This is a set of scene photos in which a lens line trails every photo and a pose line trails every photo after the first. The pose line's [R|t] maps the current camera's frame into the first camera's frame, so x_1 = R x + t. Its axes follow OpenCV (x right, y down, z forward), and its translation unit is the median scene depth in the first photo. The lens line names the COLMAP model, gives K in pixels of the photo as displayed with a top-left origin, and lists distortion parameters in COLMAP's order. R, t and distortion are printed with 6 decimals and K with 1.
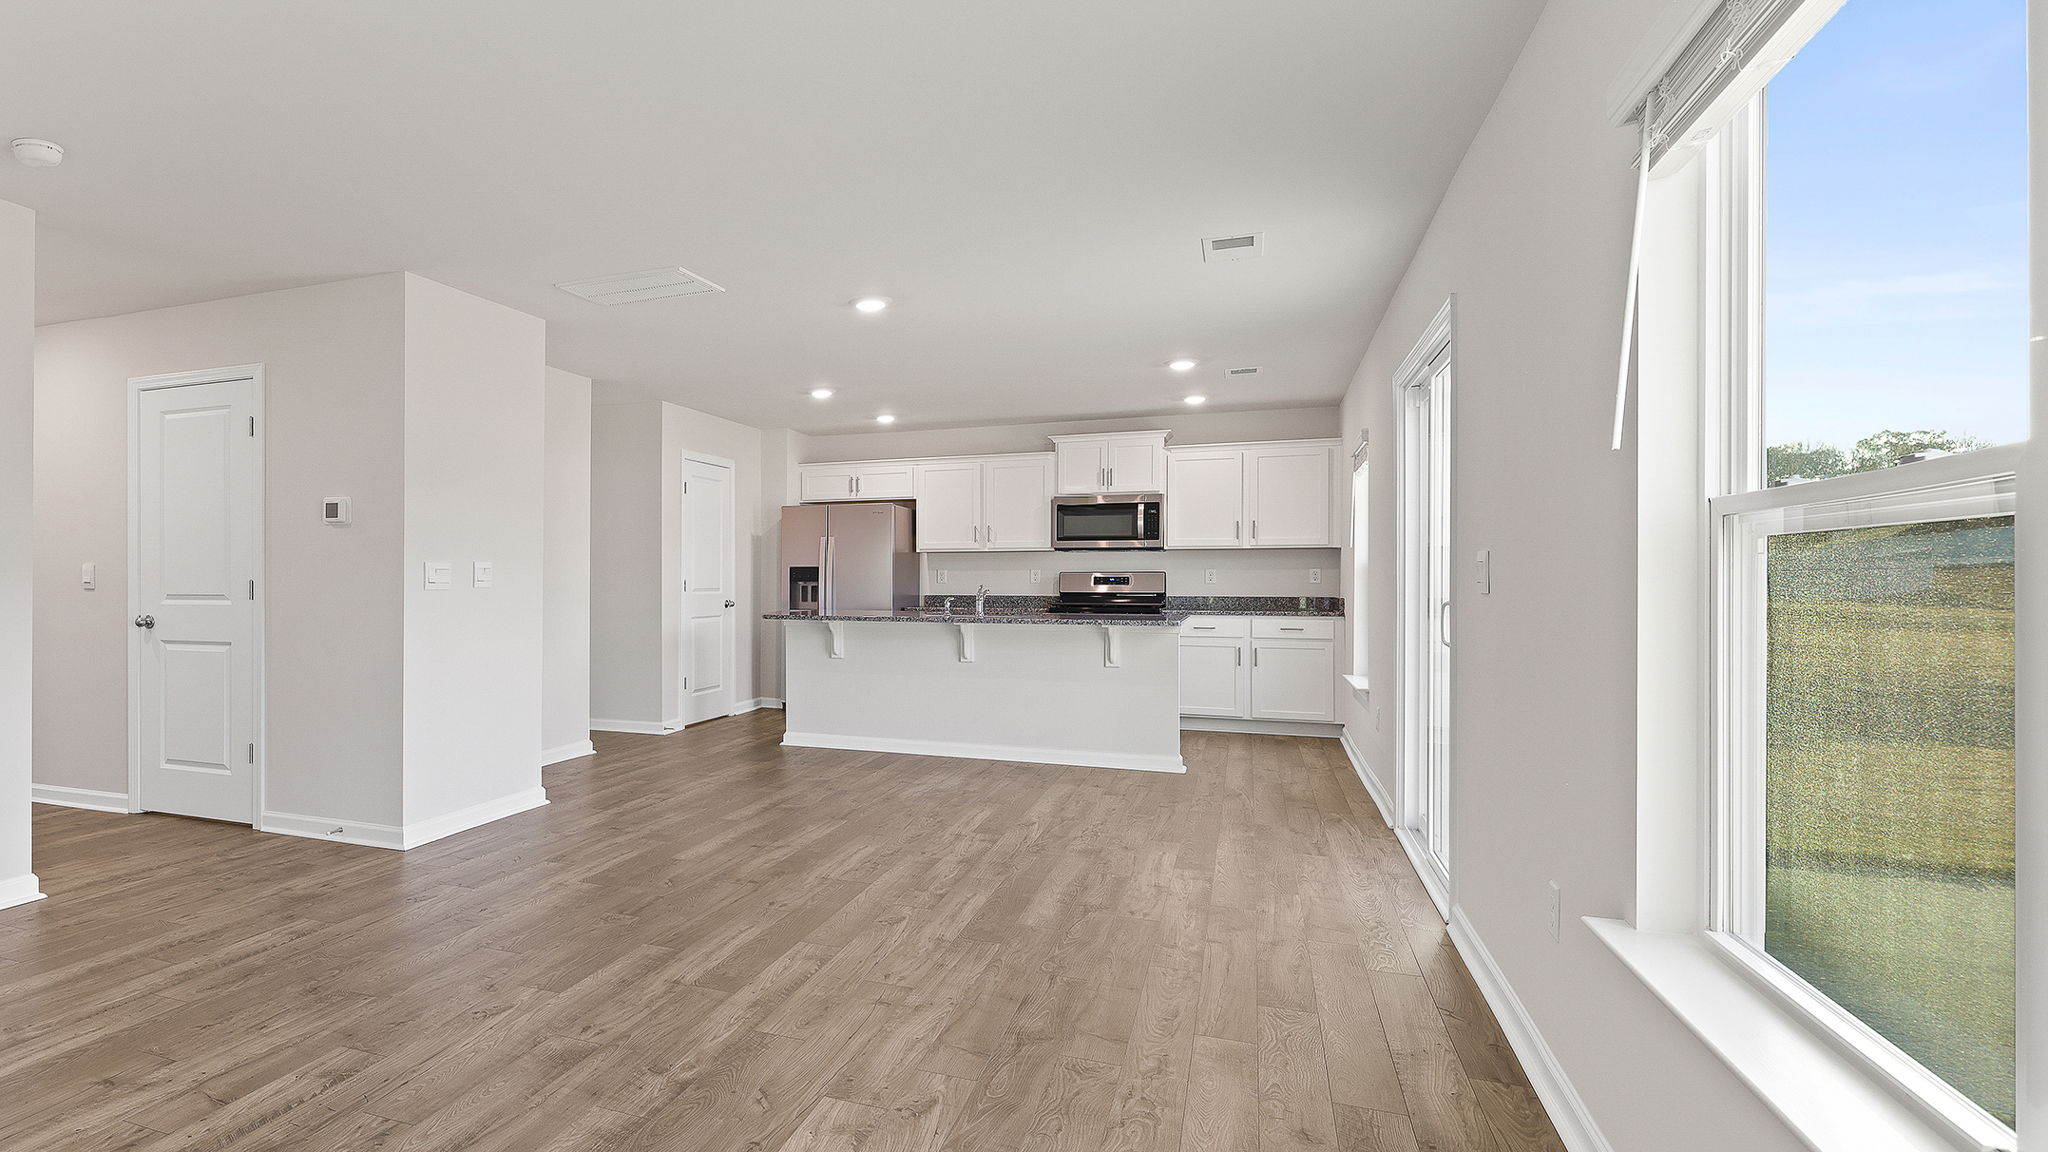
lens RADIAL K [[851.7, 0, 1026.2], [0, 851.7, 591.1], [0, 0, 1]] dist [0.000807, -0.000549]
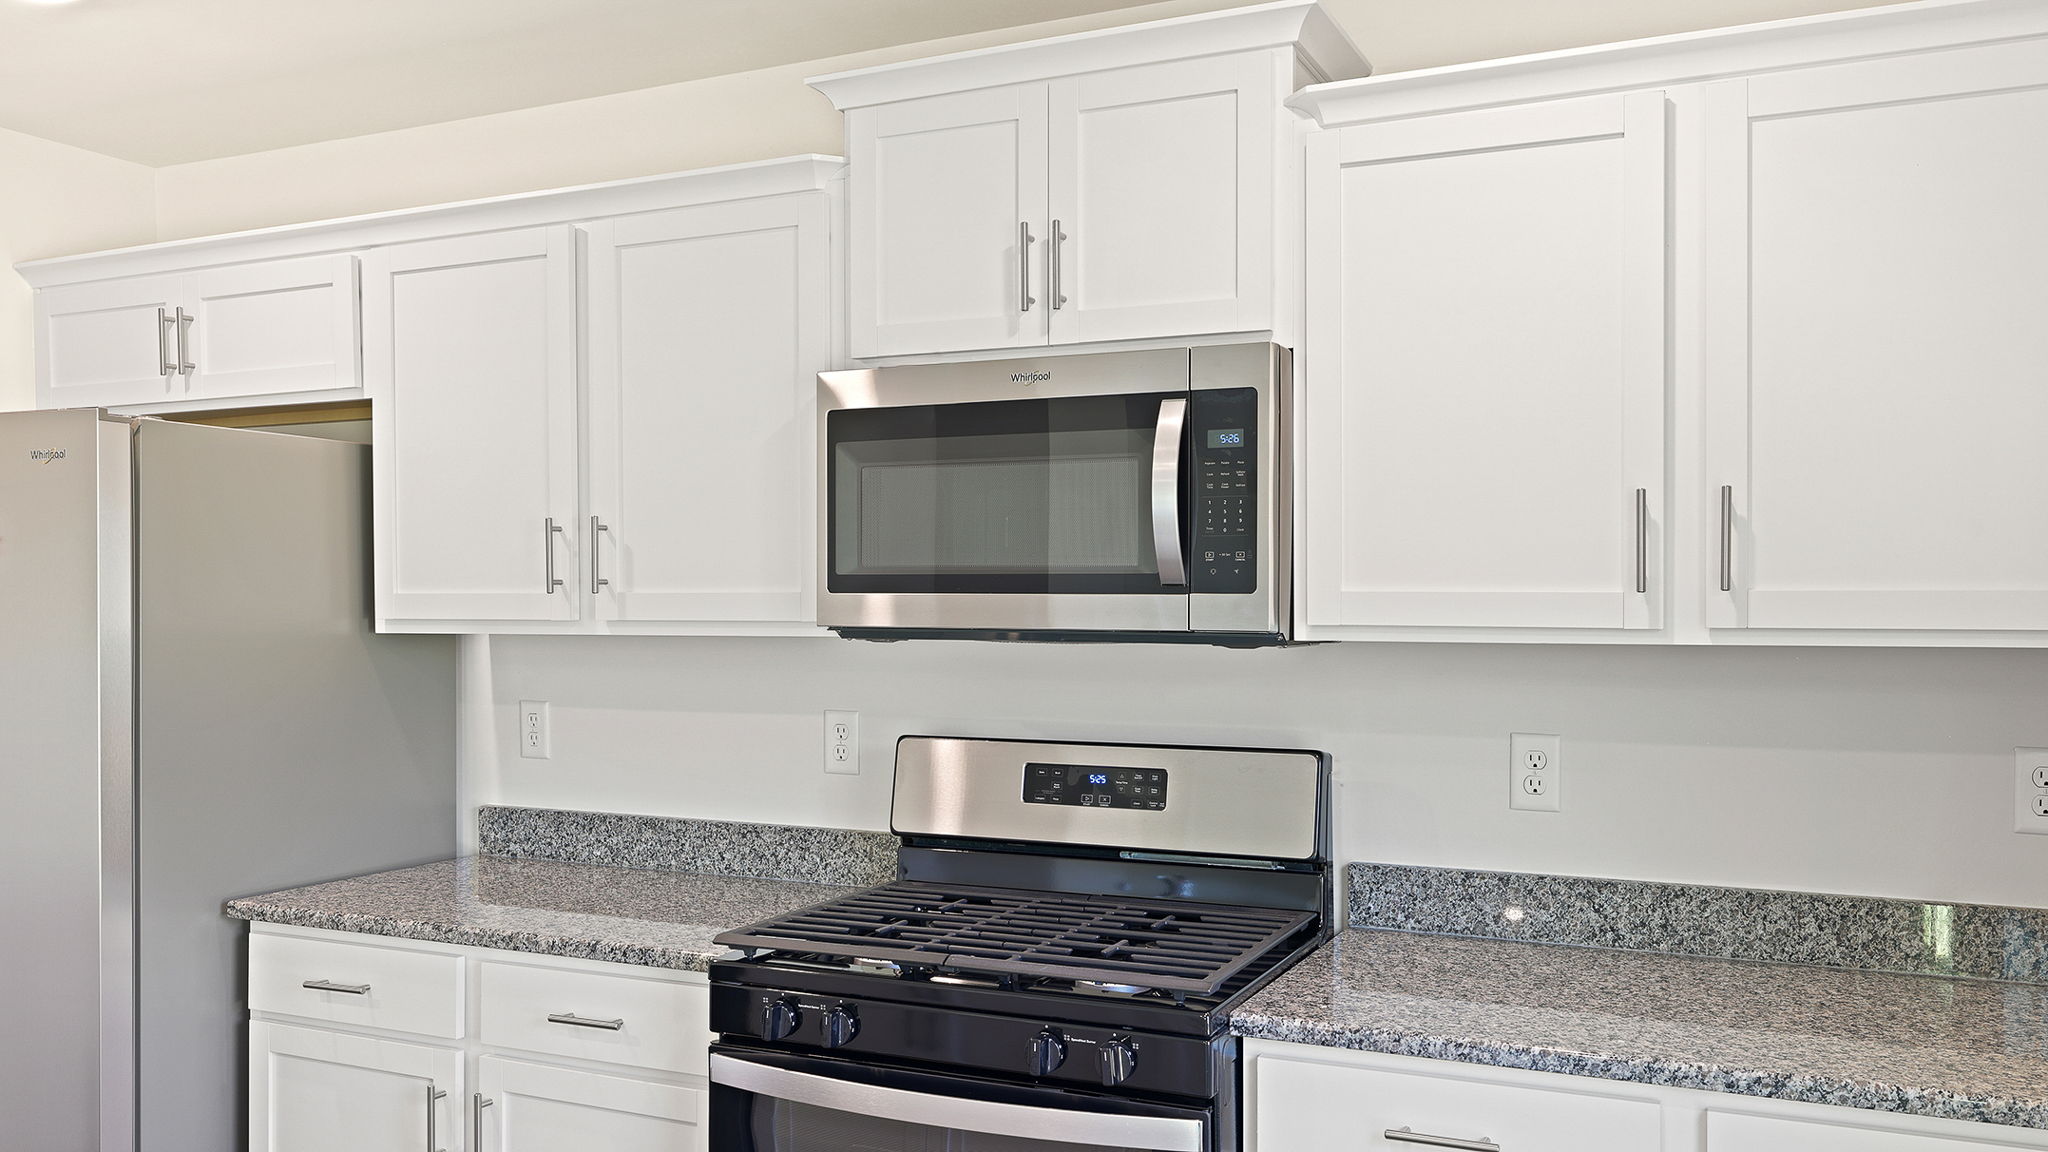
lens RADIAL K [[1610.4, 0, 1027.0], [0, 1610.4, 594.5], [0, 0, 1]] dist [0.003169, -0.000298]
pose [[0.934692, -0.004899, -0.355424, 0.272619], [0.001028, 0.999938, -0.011079, -0.065852], [0.355457, 0.009990, 0.934639, 0.776683]]
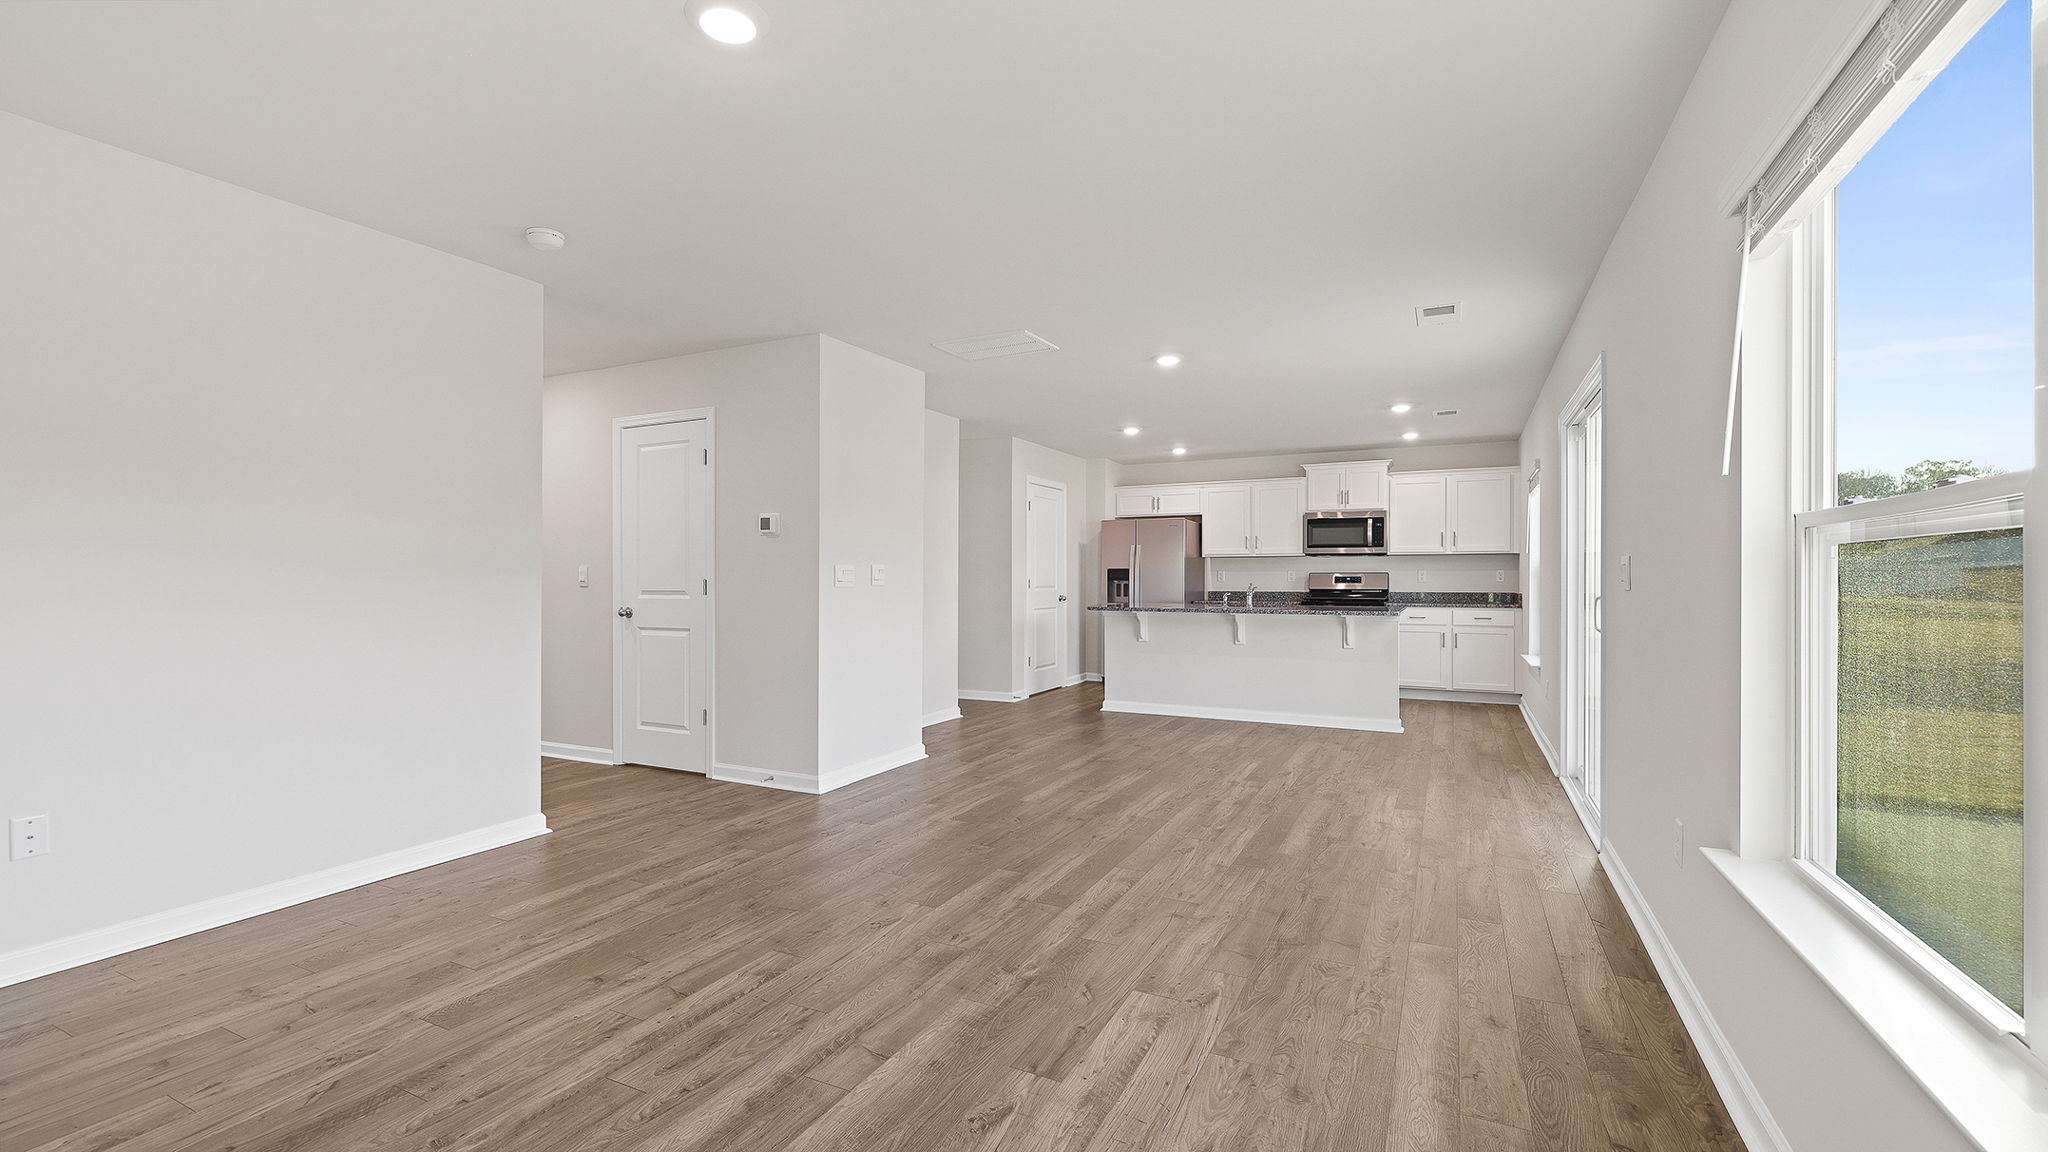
lens RADIAL K [[851.7, 0, 1020.0], [0, 851.7, 580.4], [0, 0, 1]] dist [0.000807, -0.000549]
pose [[0.925743, -0.003092, -0.378141, 0.156283], [-0.000312, 0.999960, -0.008941, 0.000316], [0.378153, 0.008395, 0.925705, -0.424242]]
